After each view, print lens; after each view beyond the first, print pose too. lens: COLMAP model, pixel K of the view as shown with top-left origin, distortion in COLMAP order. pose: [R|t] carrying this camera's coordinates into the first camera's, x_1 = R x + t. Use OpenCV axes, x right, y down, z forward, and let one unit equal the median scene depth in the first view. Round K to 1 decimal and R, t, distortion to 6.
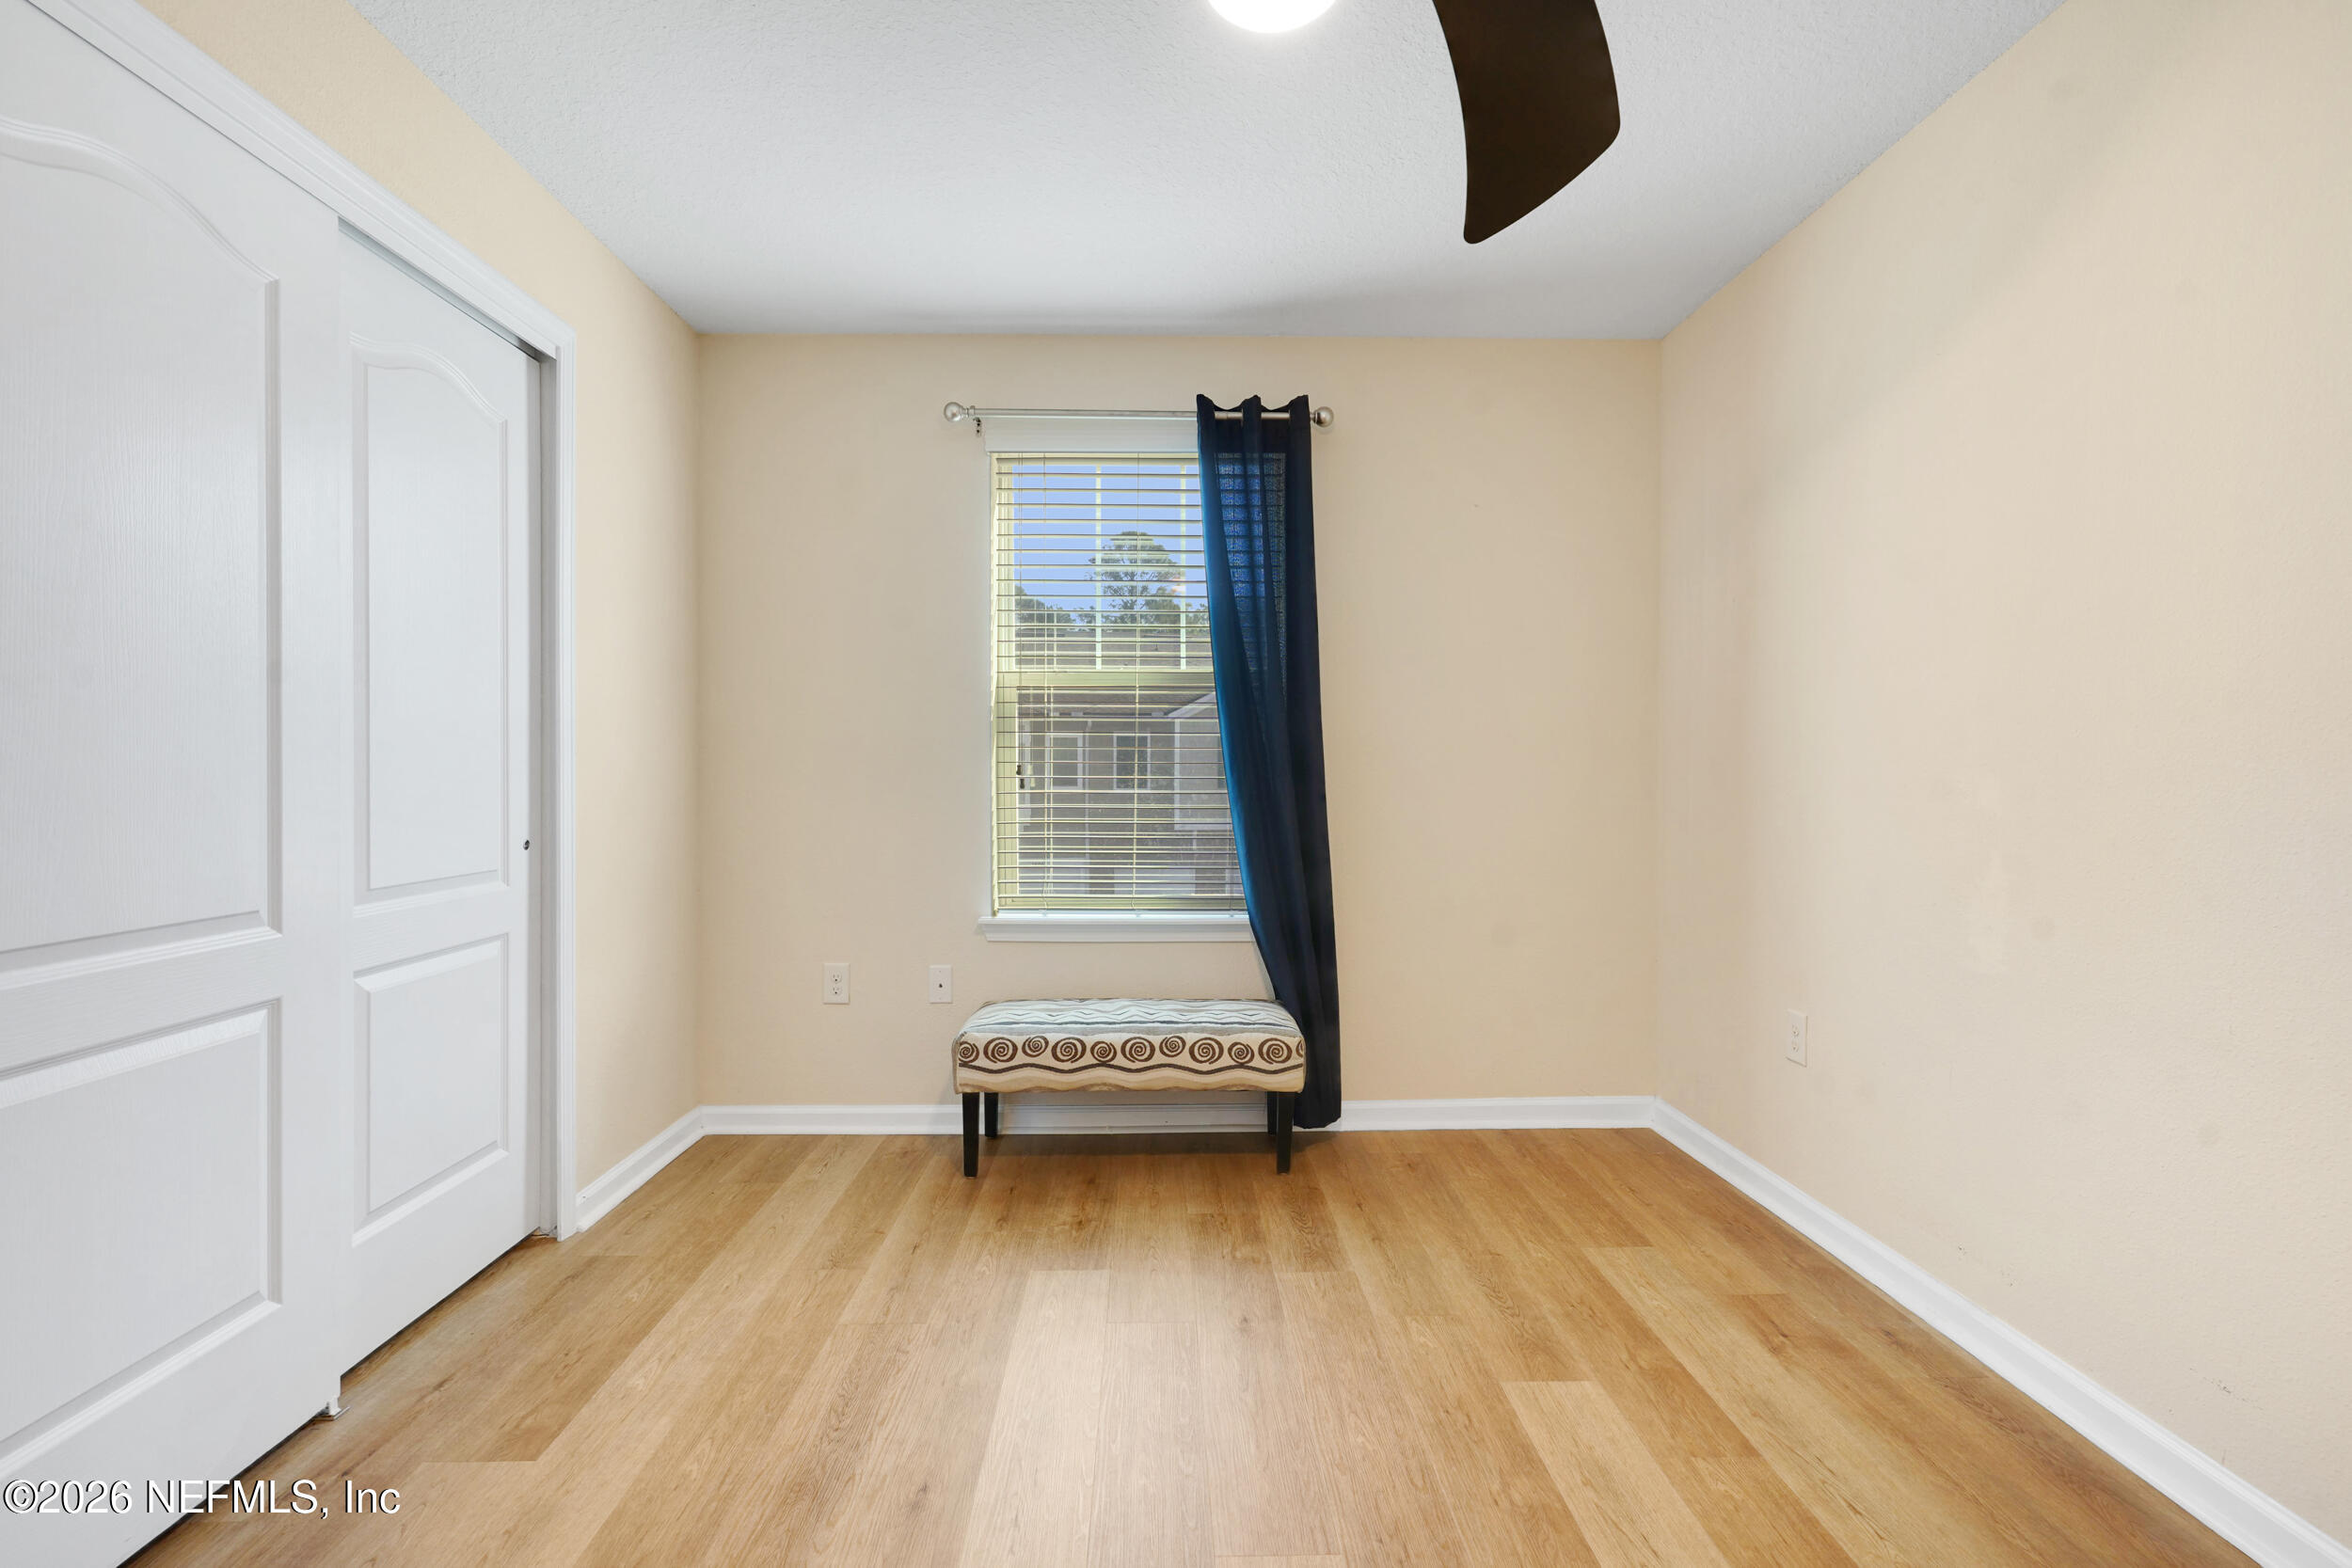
lens RADIAL K [[1130.9, 0, 1173.2], [0, 1130.9, 775.2], [0, 0, 1]] dist [0.000416, 0.001354]
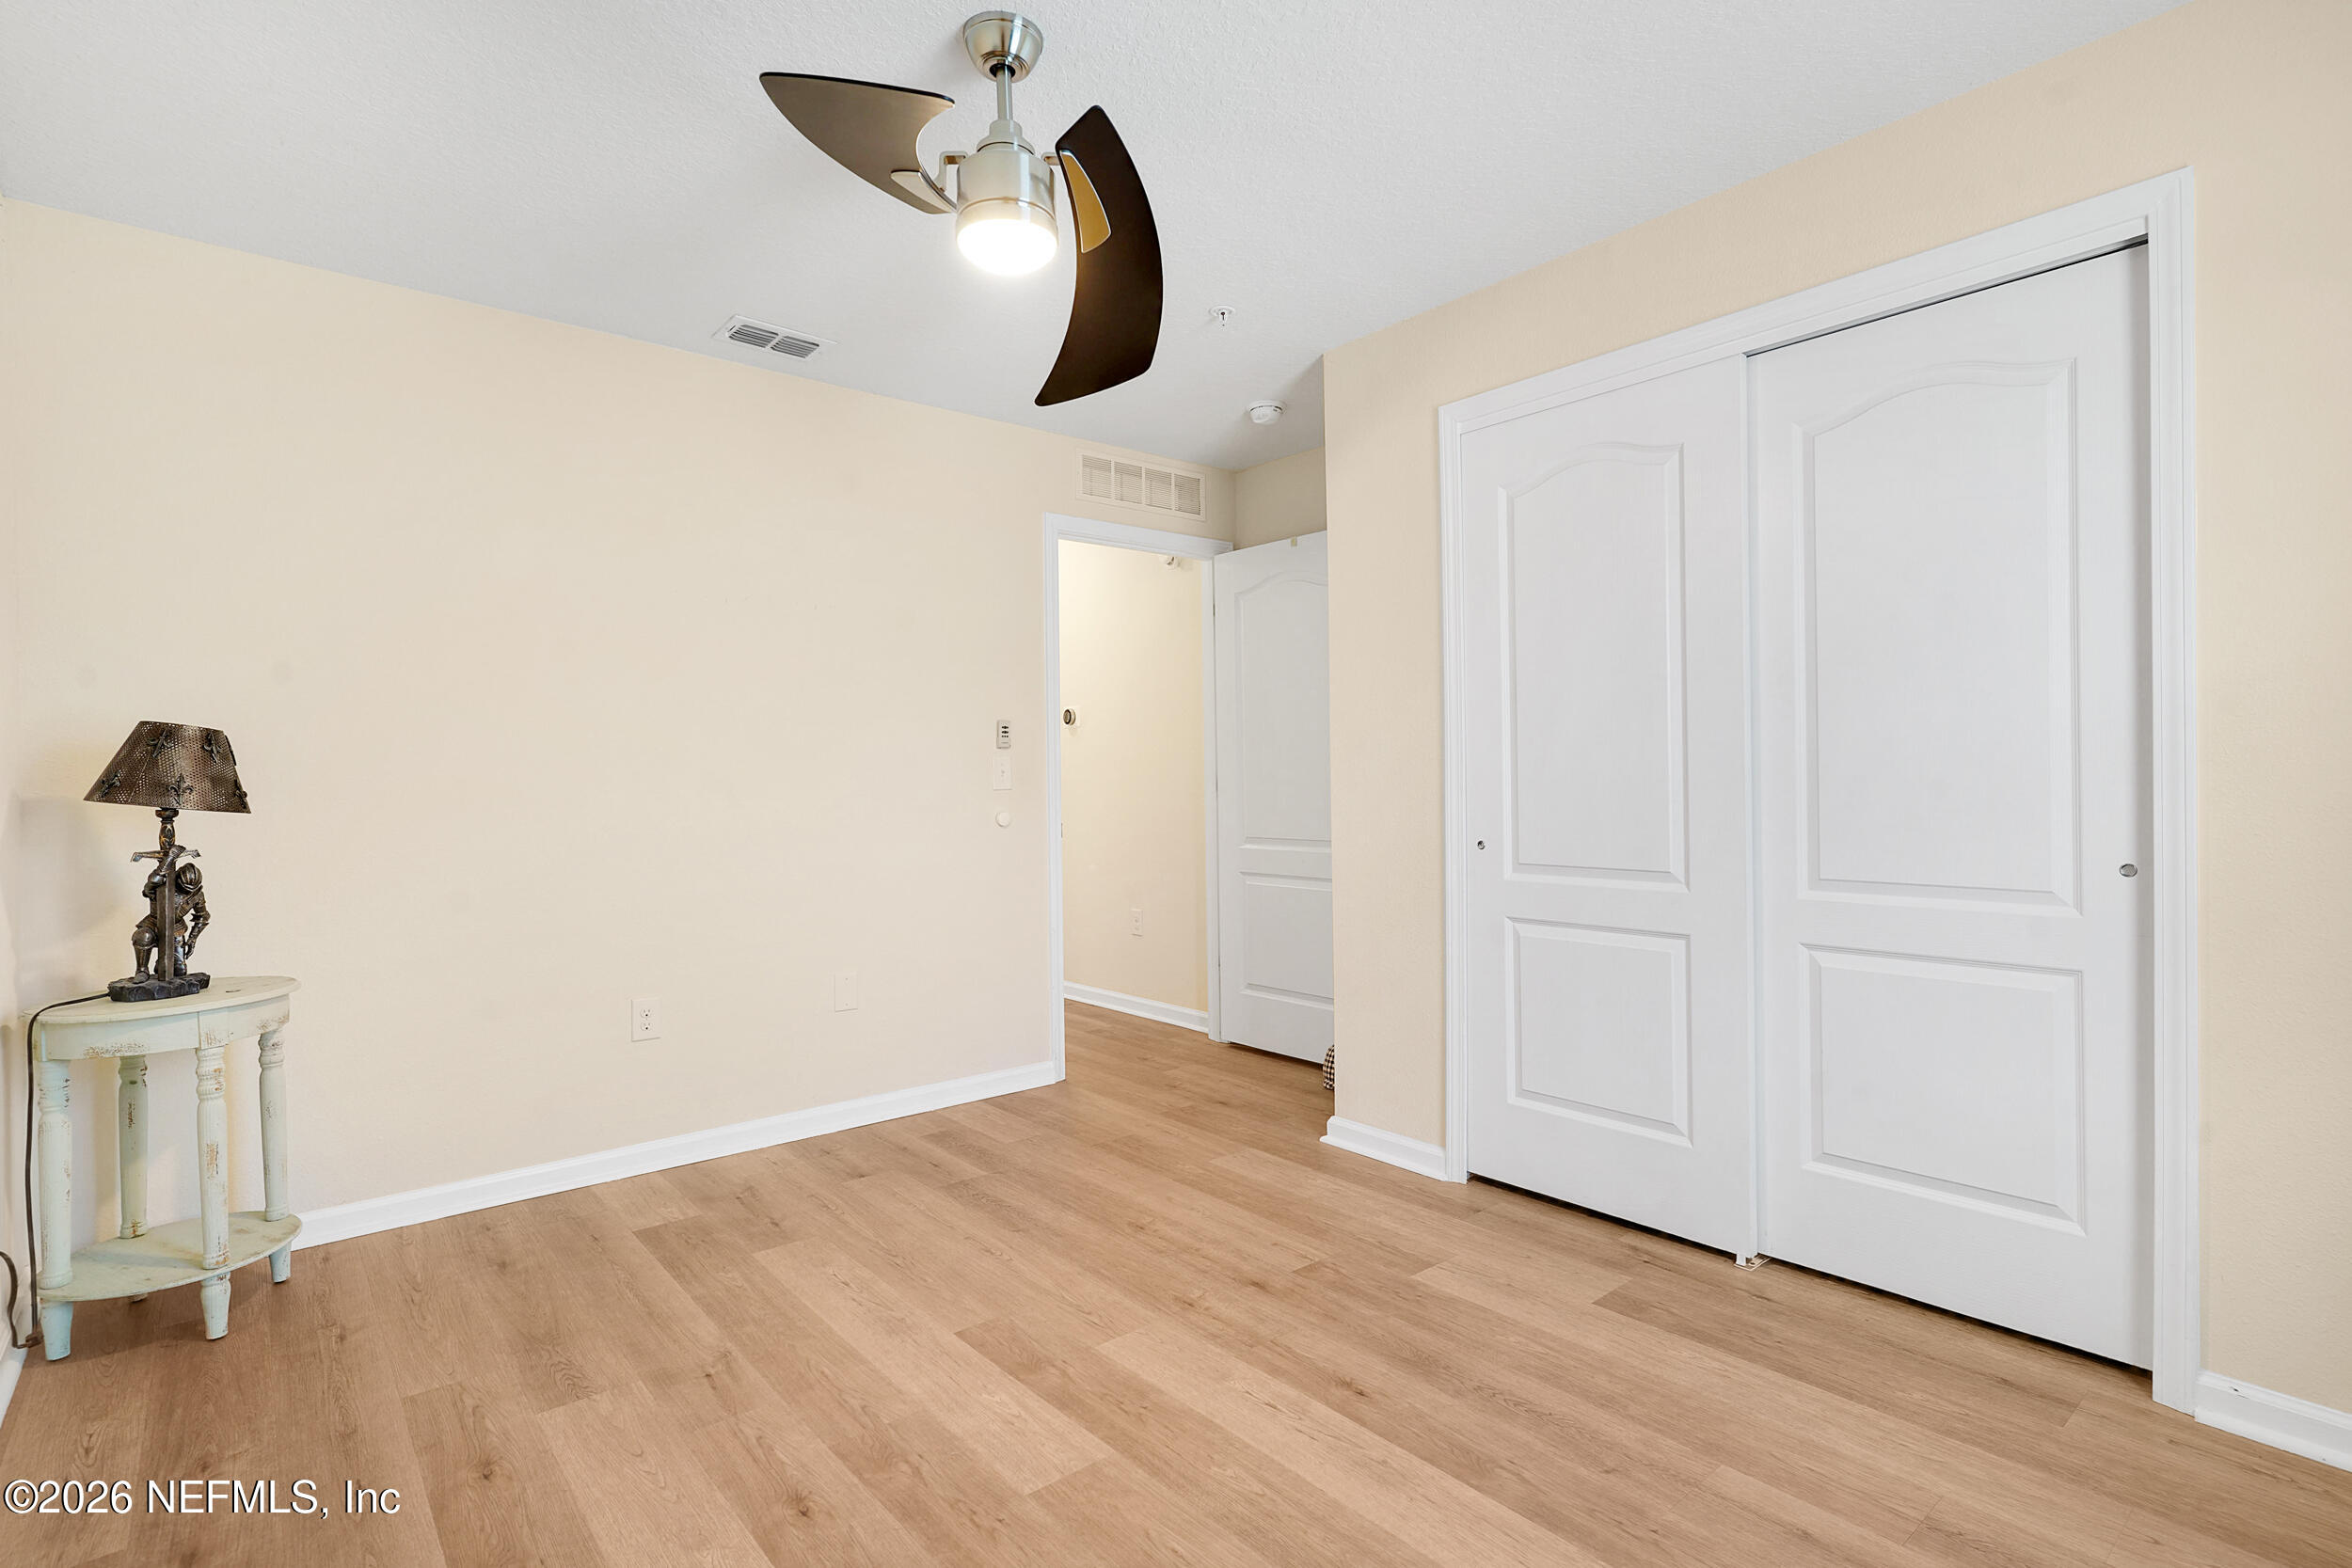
lens RADIAL K [[1130.9, 0, 1173.2], [0, 1130.9, 775.2], [0, 0, 1]] dist [0.000416, 0.001354]
pose [[-0.780842, 0.005717, -0.624702, 0.528307], [0.008426, 0.999964, -0.001381, -0.011057], [0.624671, -0.006342, -0.780862, 1.428855]]
